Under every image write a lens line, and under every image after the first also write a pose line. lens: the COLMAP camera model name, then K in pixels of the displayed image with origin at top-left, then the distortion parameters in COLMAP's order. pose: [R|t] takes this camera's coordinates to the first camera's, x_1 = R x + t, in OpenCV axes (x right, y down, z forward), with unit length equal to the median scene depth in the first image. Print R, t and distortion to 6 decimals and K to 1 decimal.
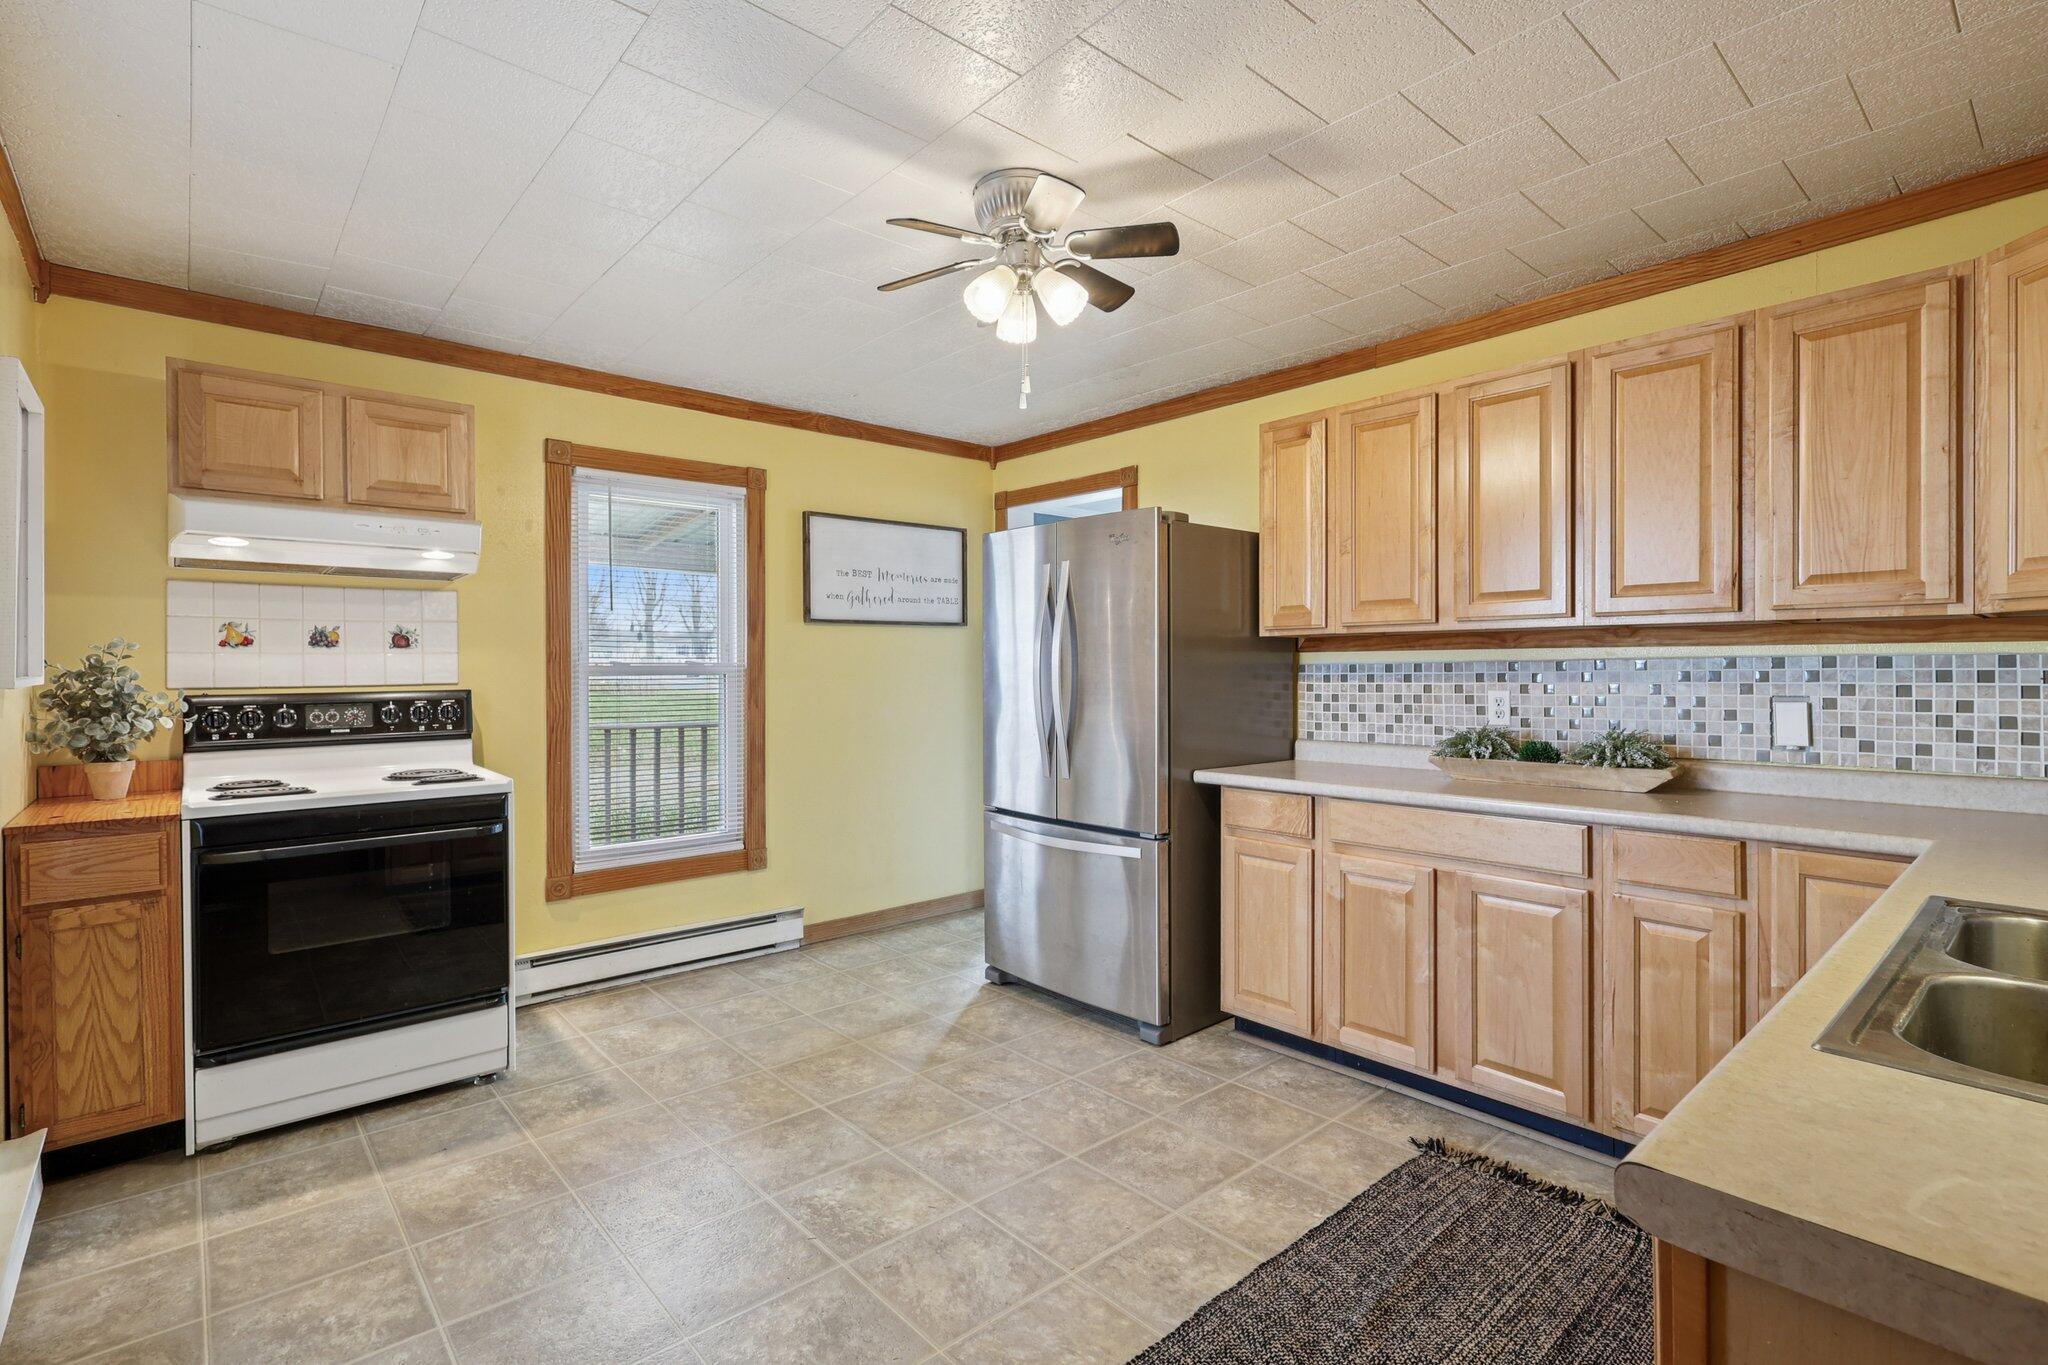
lens RADIAL K [[957.4, 0, 1028.0], [0, 957.4, 672.6], [0, 0, 1]] dist [-0.002993, 0.002380]
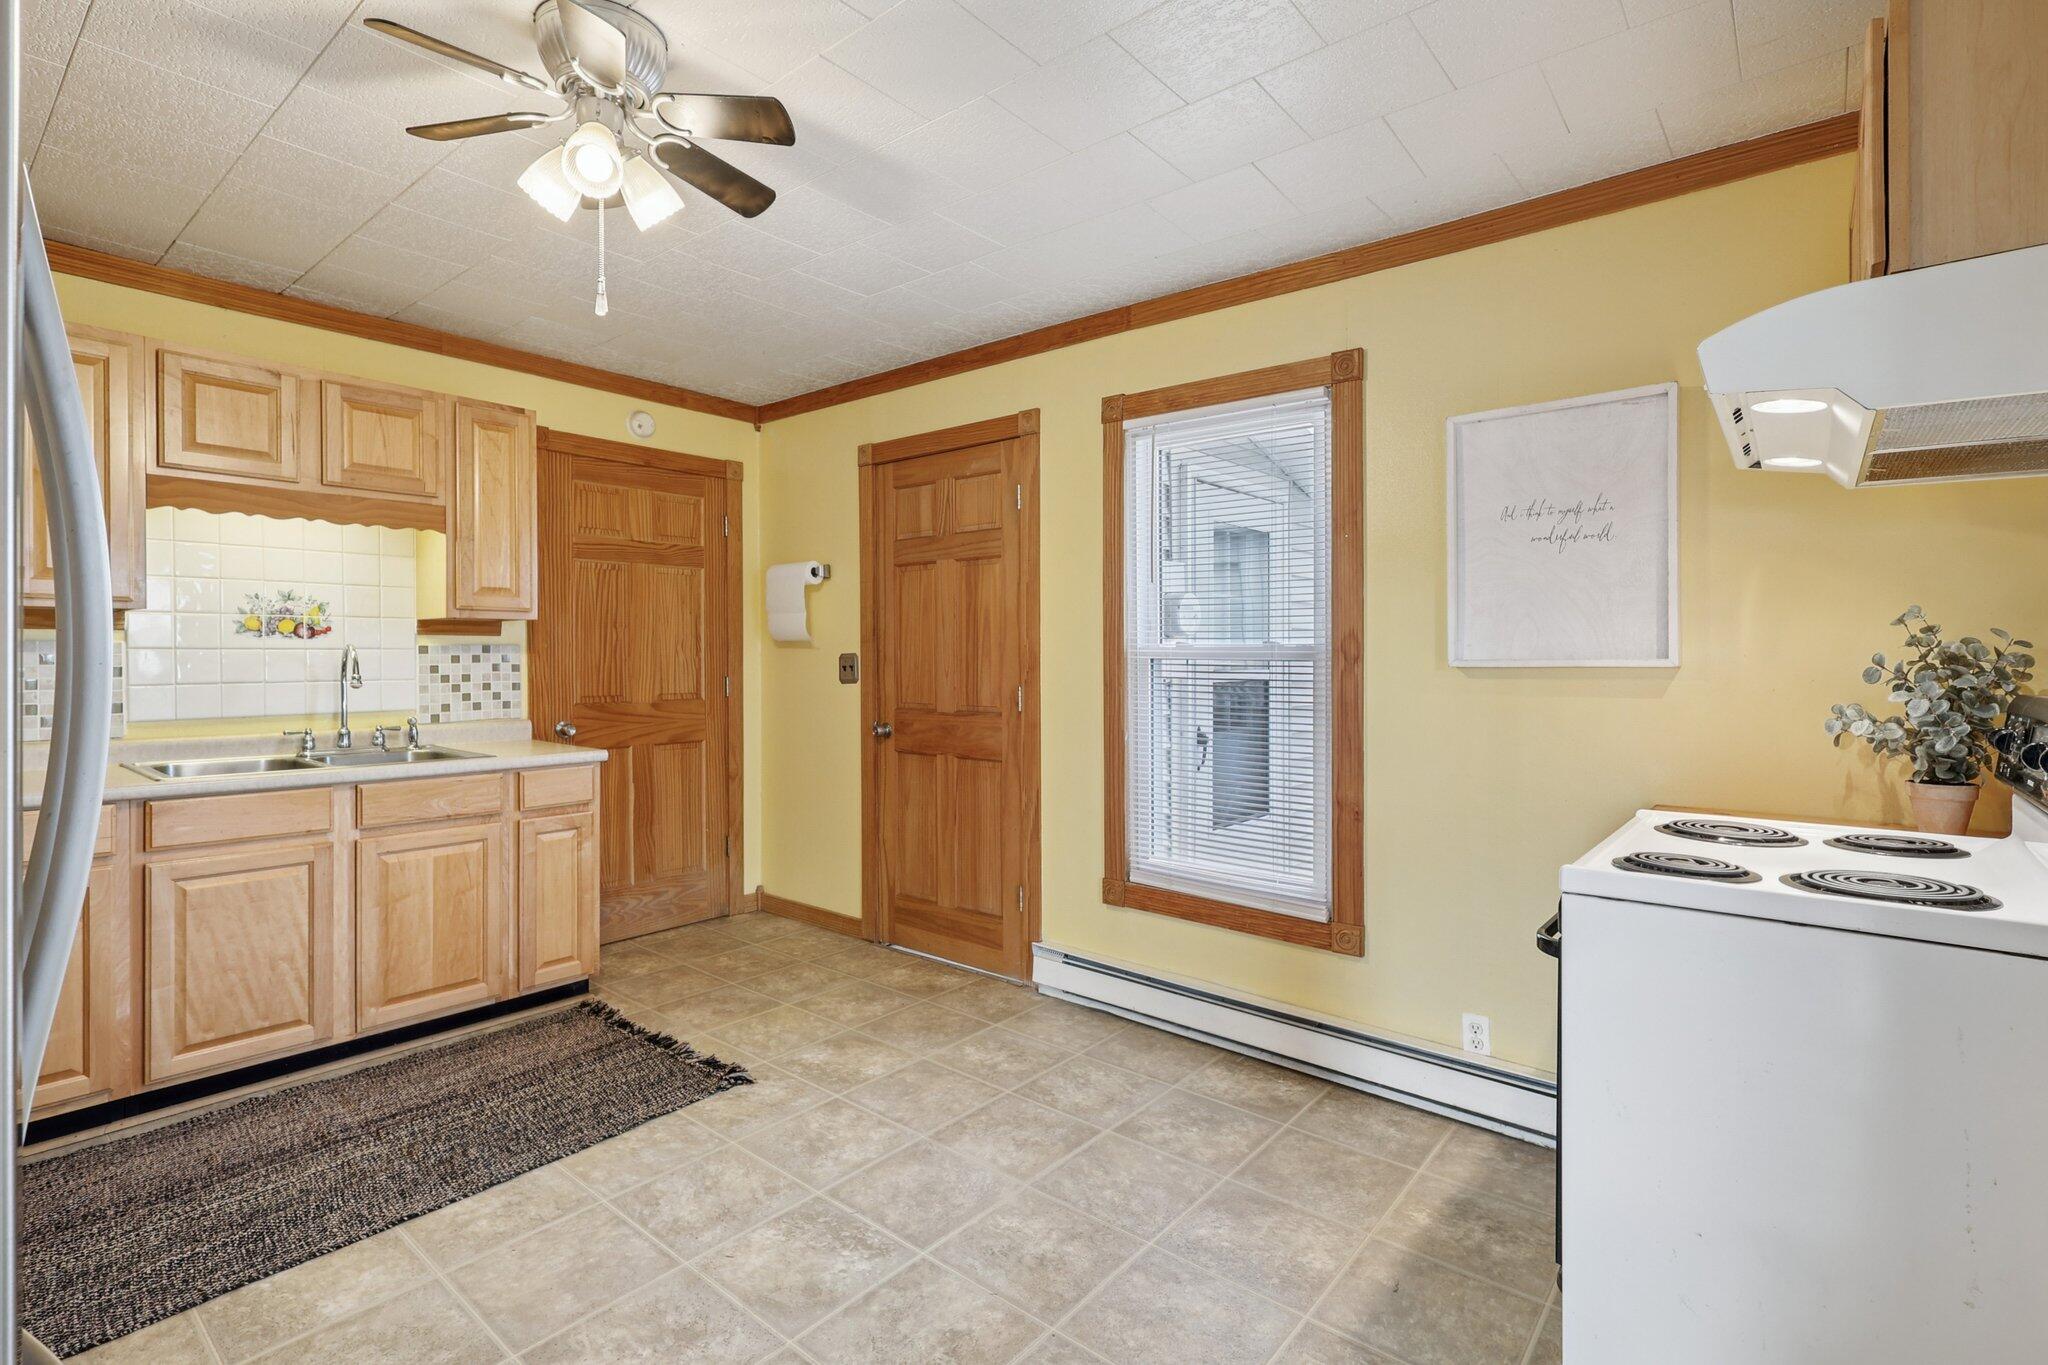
lens RADIAL K [[957.4, 0, 1027.6], [0, 957.4, 669.5], [0, 0, 1]] dist [-0.002993, 0.002380]
pose [[-0.987940, 0.002647, -0.154815, -0.230477], [0.000537, 0.999906, 0.013671, 0.001430], [0.154837, 0.013423, -0.987849, 1.855046]]
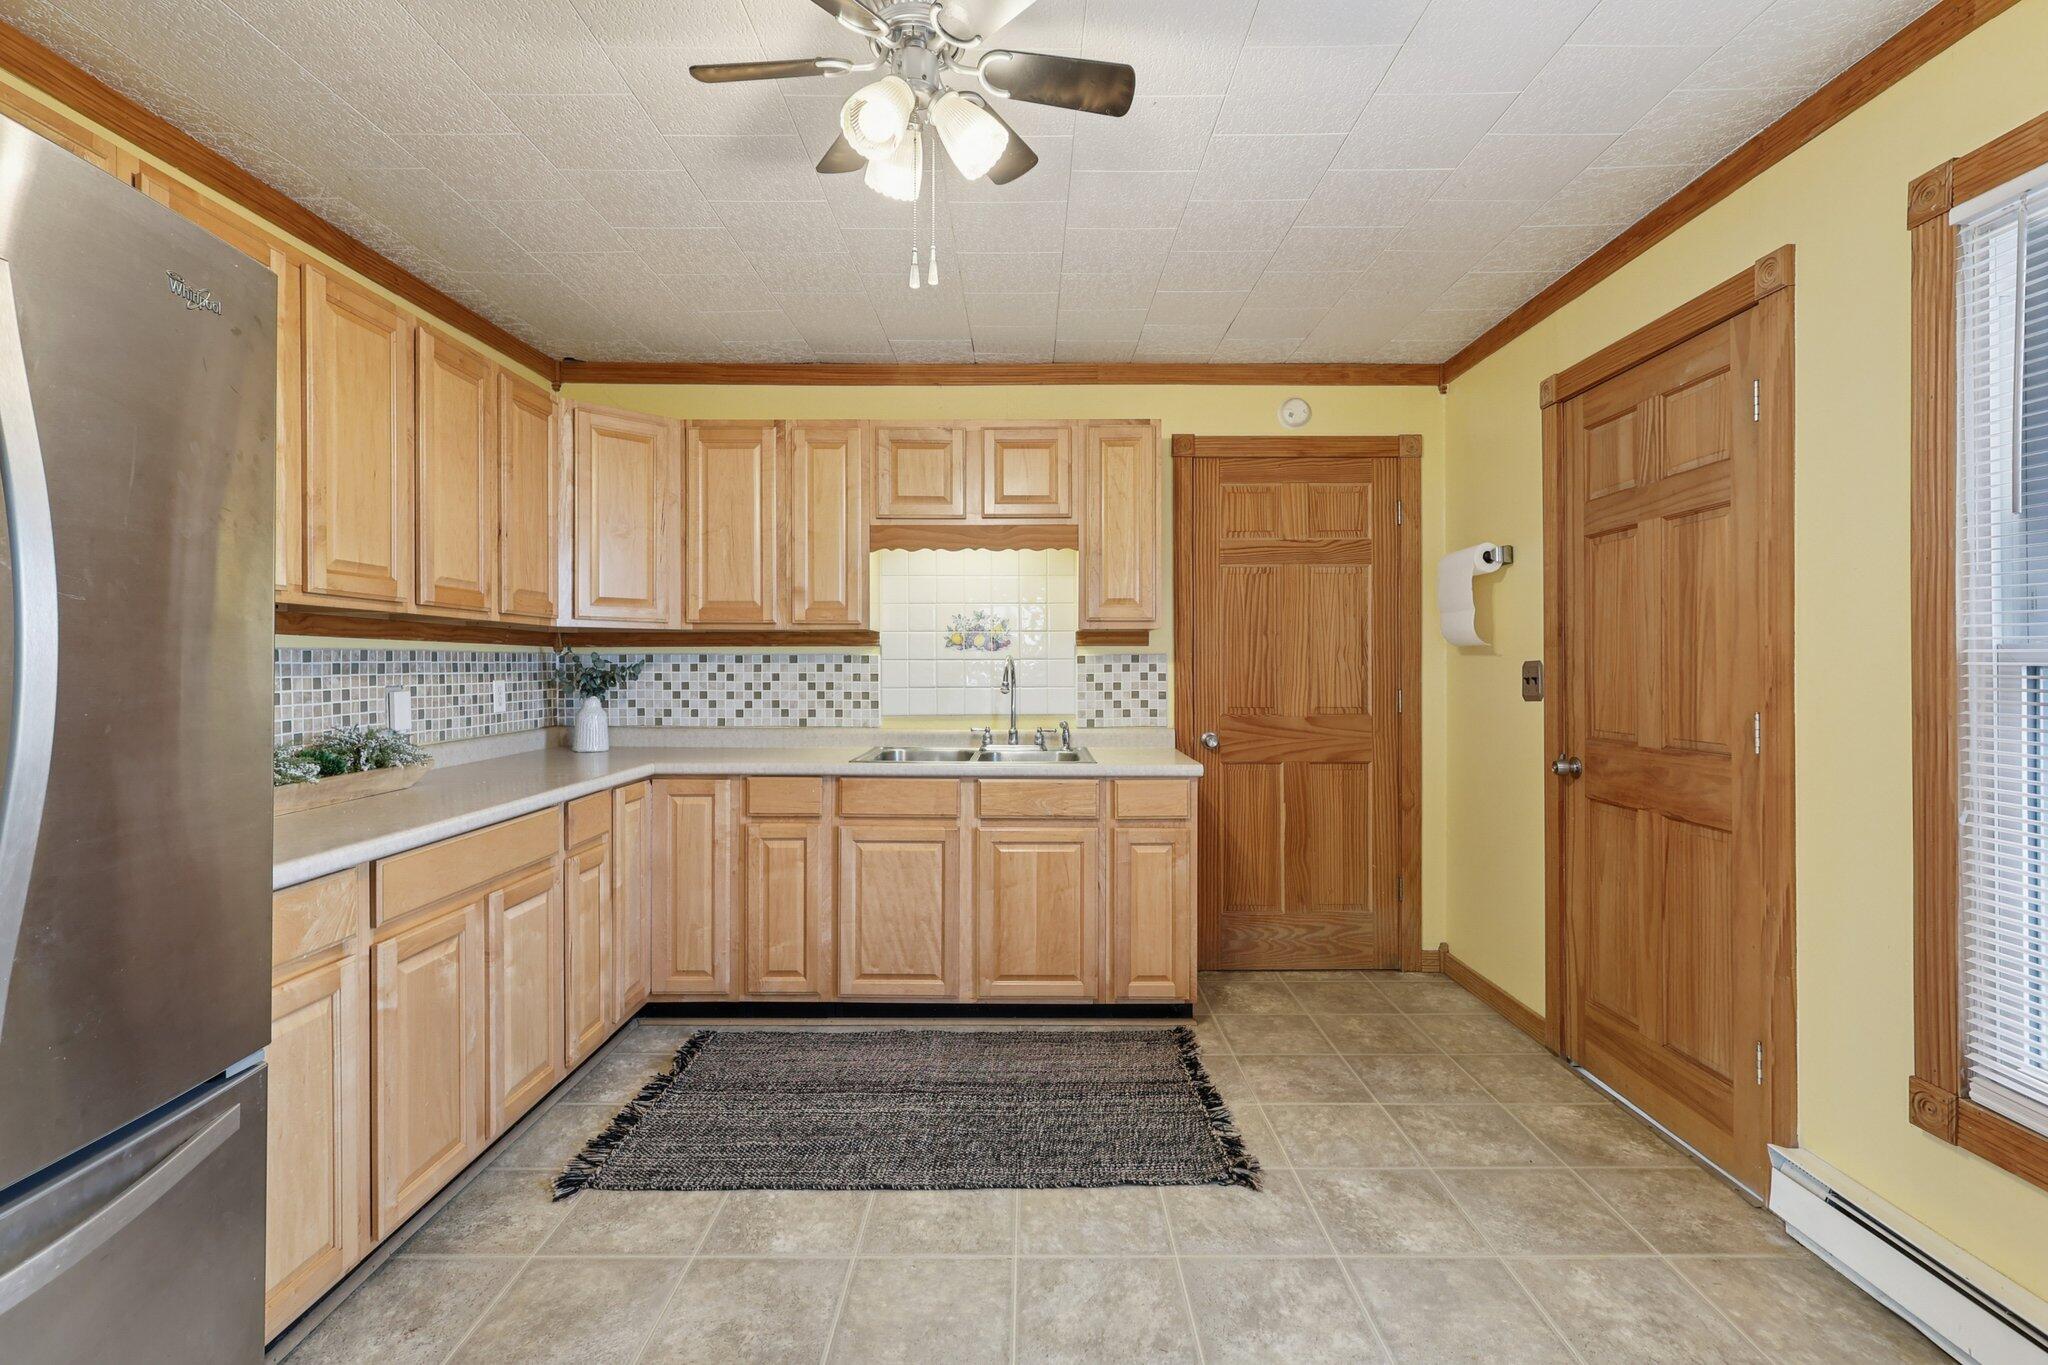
lens RADIAL K [[957.4, 0, 1019.1], [0, 957.4, 674.2], [0, 0, 1]] dist [-0.002993, 0.002380]
pose [[-0.748778, -0.003179, 0.662813, -0.538602], [0.000806, 0.999983, 0.005707, 0.006048], [-0.662820, 0.004808, -0.748763, 1.507494]]
